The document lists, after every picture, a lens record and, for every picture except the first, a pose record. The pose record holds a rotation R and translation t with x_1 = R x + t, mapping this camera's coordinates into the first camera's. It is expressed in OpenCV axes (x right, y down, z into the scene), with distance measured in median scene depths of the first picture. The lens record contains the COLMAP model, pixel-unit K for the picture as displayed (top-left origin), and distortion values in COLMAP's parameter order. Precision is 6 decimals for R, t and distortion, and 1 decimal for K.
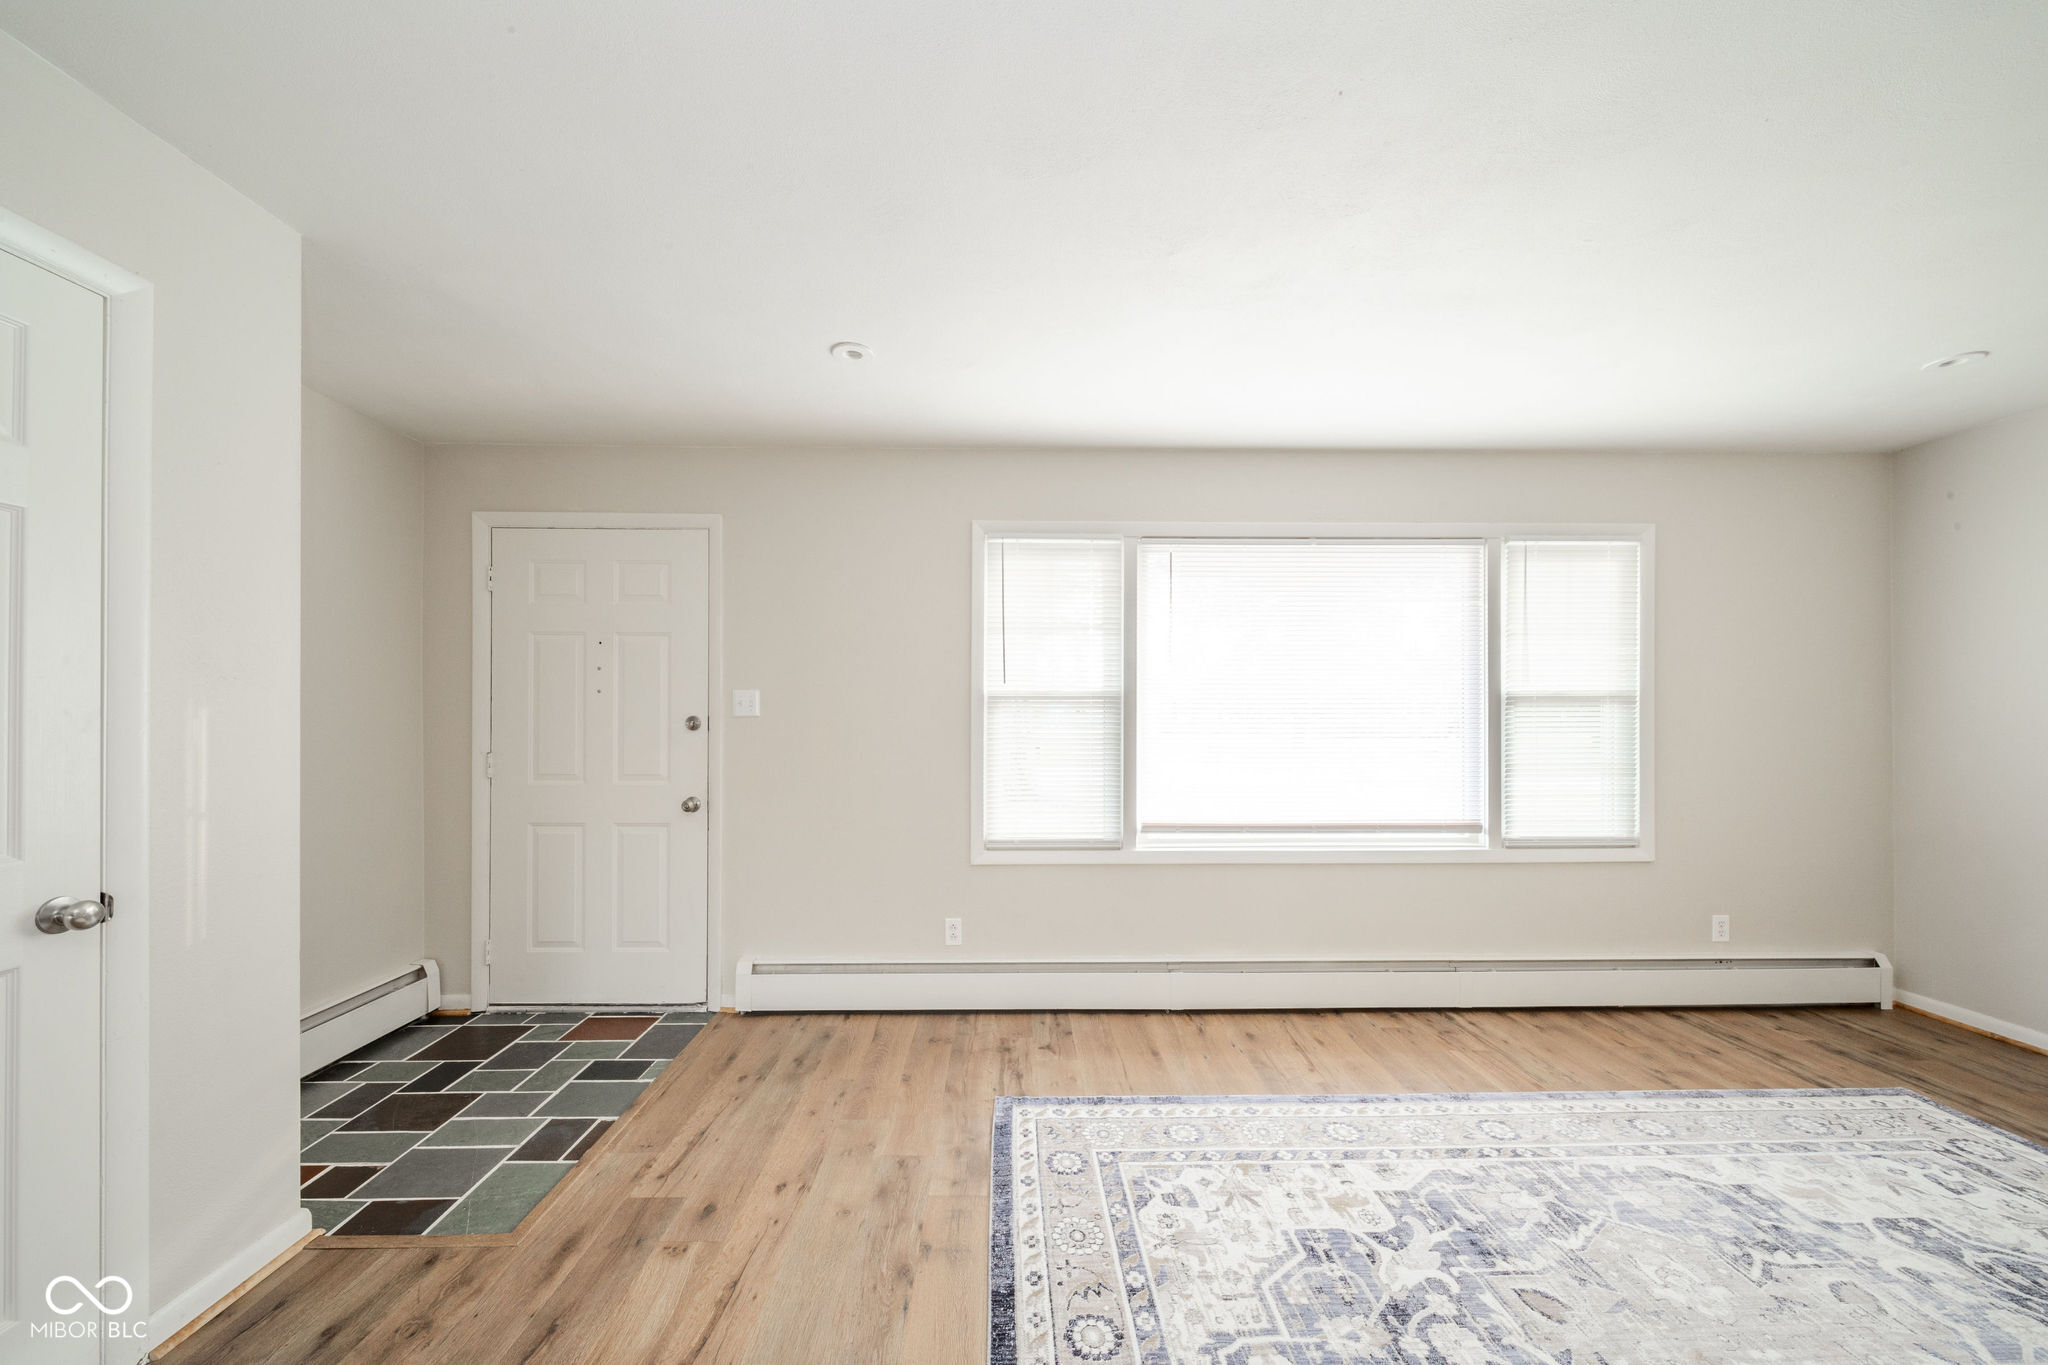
lens RADIAL K [[731.0, 0, 1021.5], [0, 731.0, 682.9], [0, 0, 1]] dist [0.000102, -0.000456]
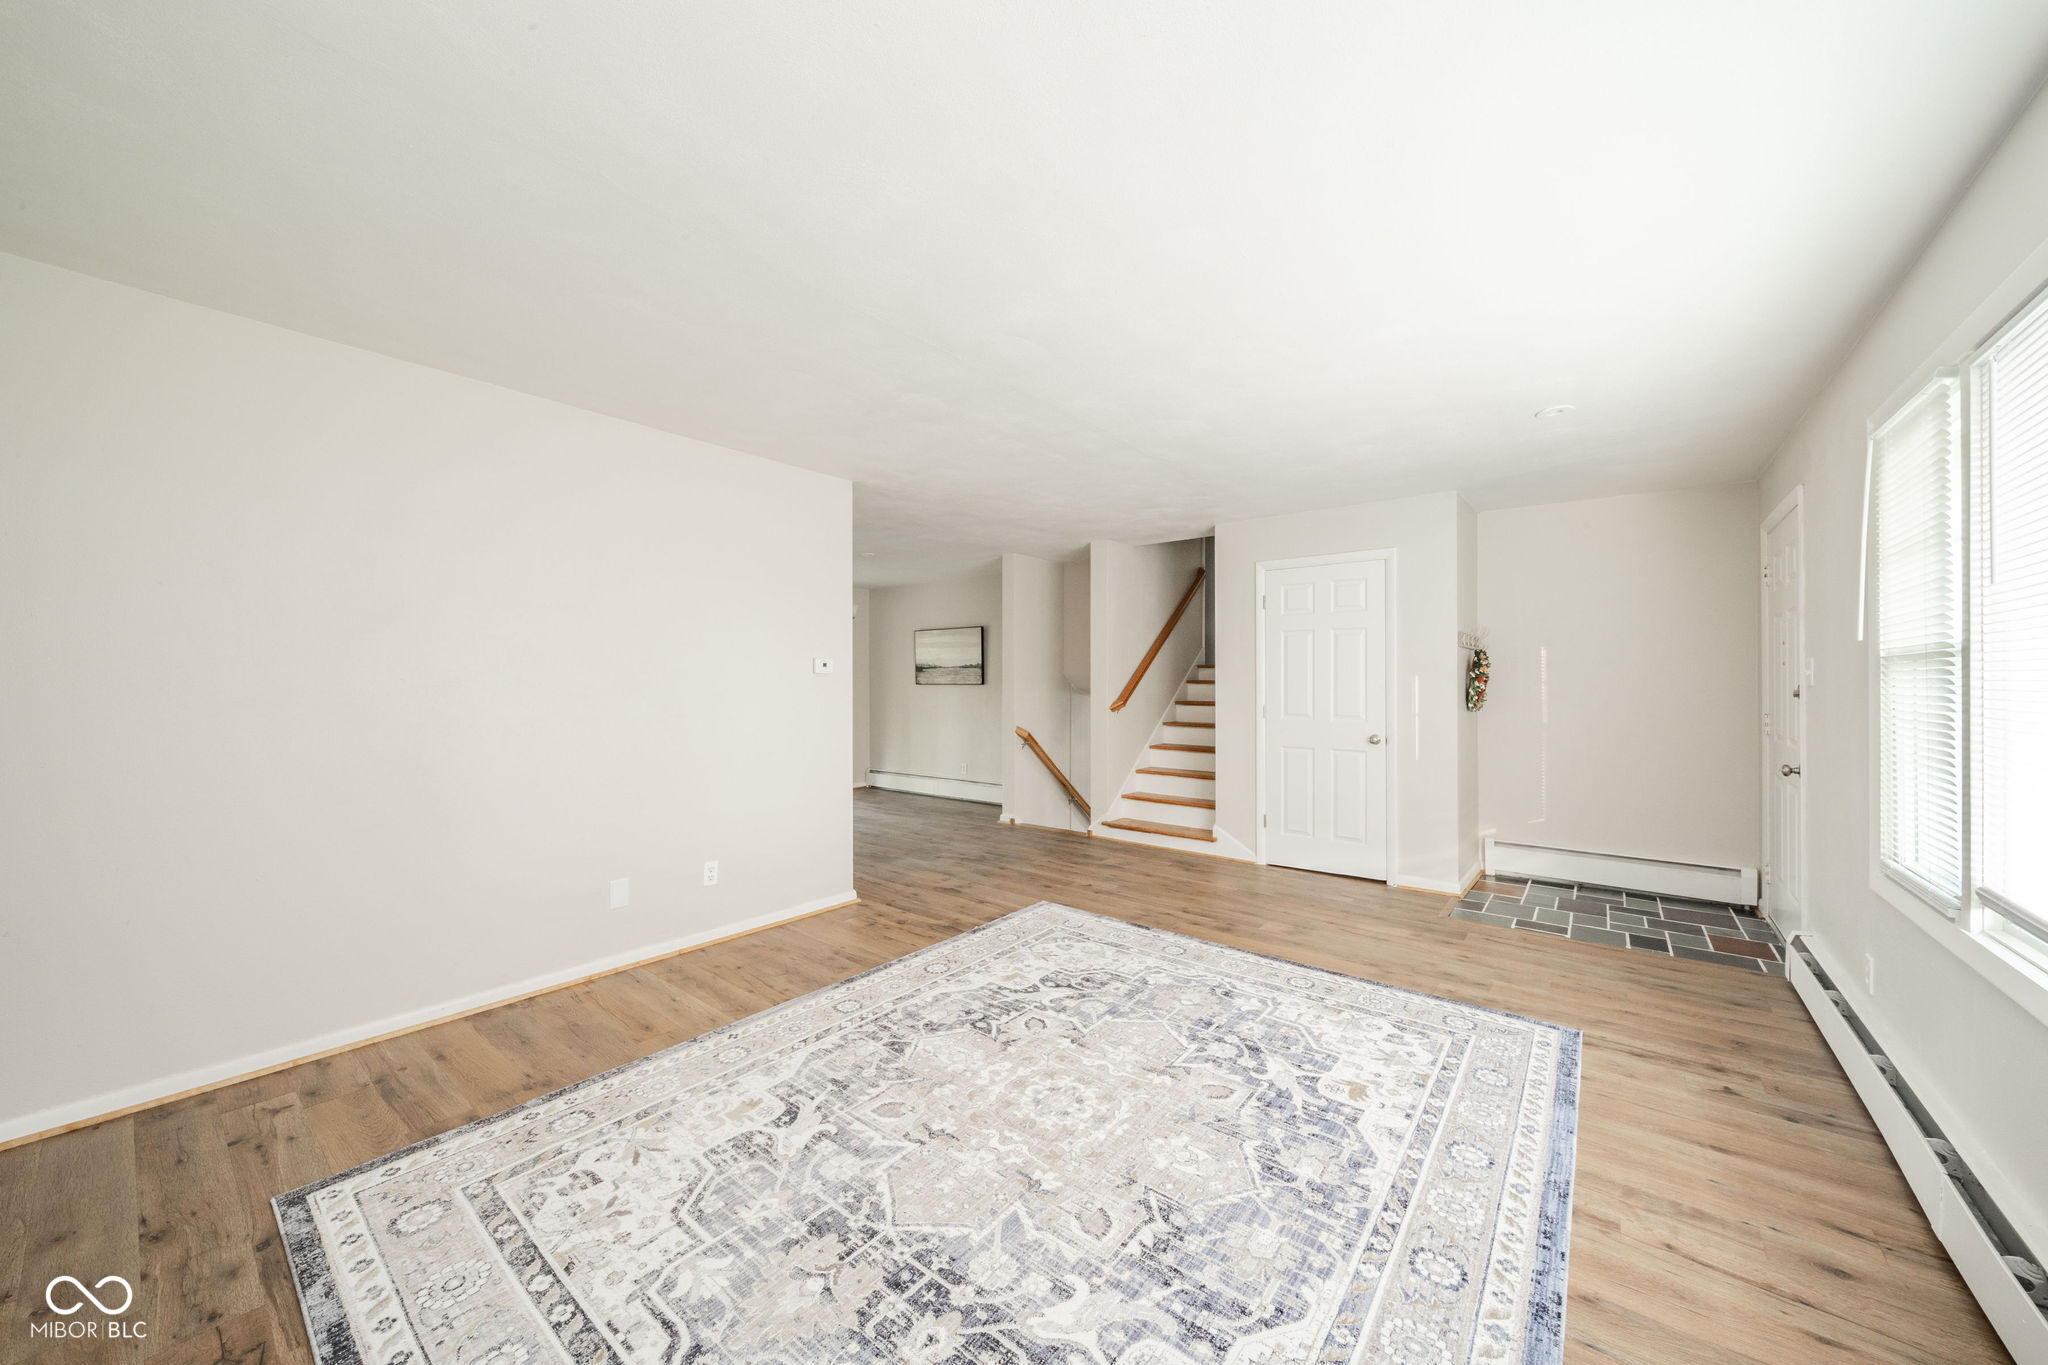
lens RADIAL K [[731.0, 0, 1021.5], [0, 731.0, 682.9], [0, 0, 1]] dist [0.000102, -0.000456]
pose [[-0.648477, -0.002327, -0.761231, 1.421464], [0.029950, 0.999143, -0.028568, 0.053076], [0.760645, -0.041325, -0.647852, 1.151536]]
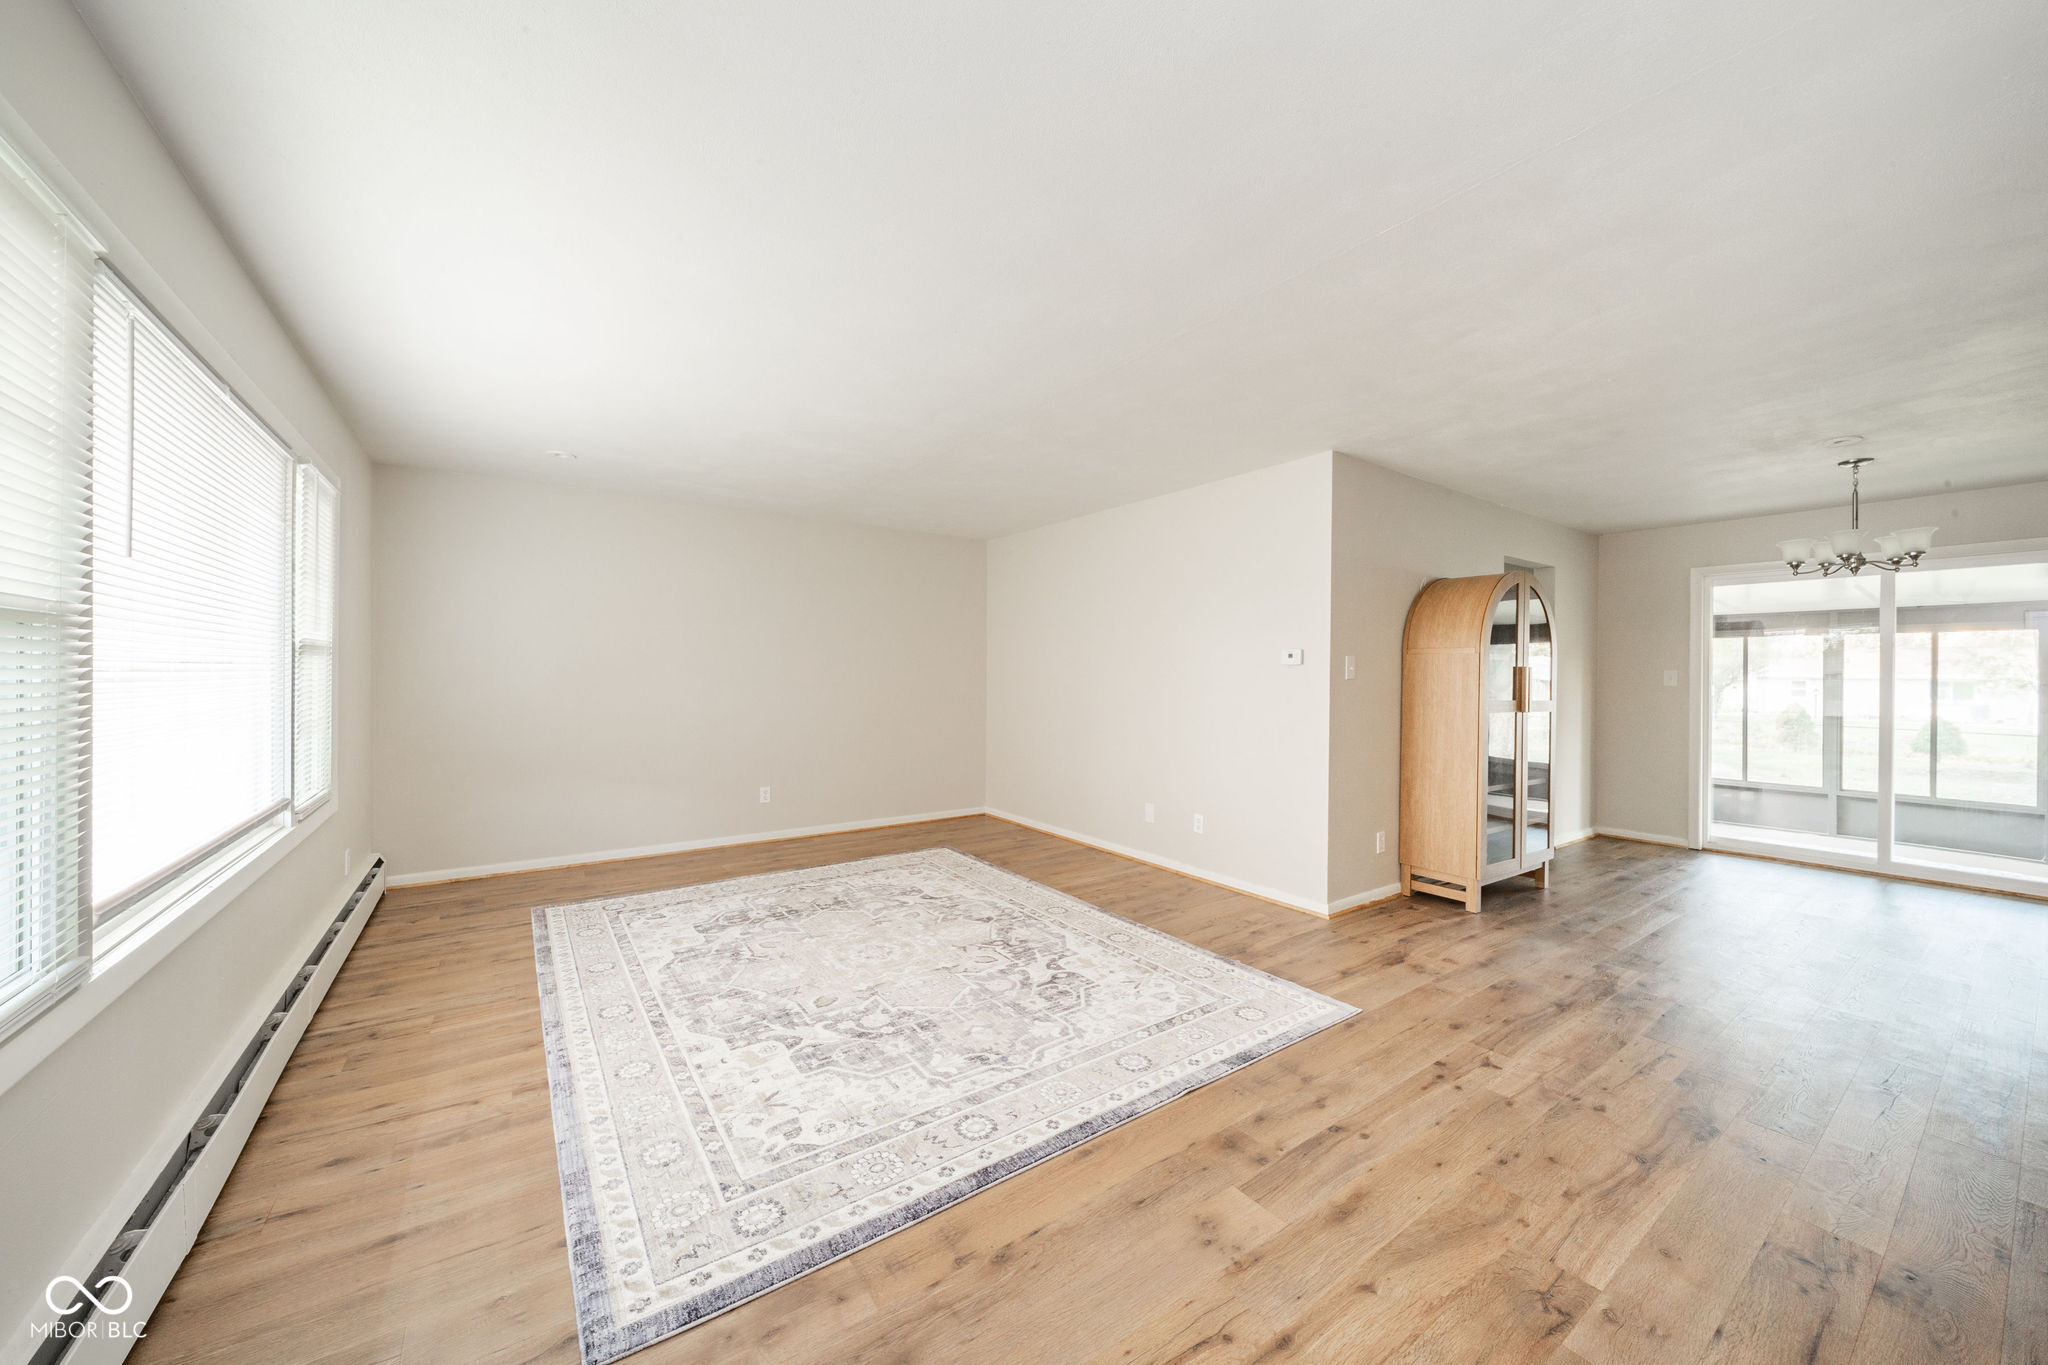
lens RADIAL K [[731.0, 0, 1021.5], [0, 731.0, 682.9], [0, 0, 1]] dist [0.000102, -0.000456]
pose [[-0.550682, -0.016528, 0.834552, -0.682201], [-0.043186, 0.999029, -0.008710, 0.058434], [-0.833597, -0.040837, -0.550861, 1.104081]]
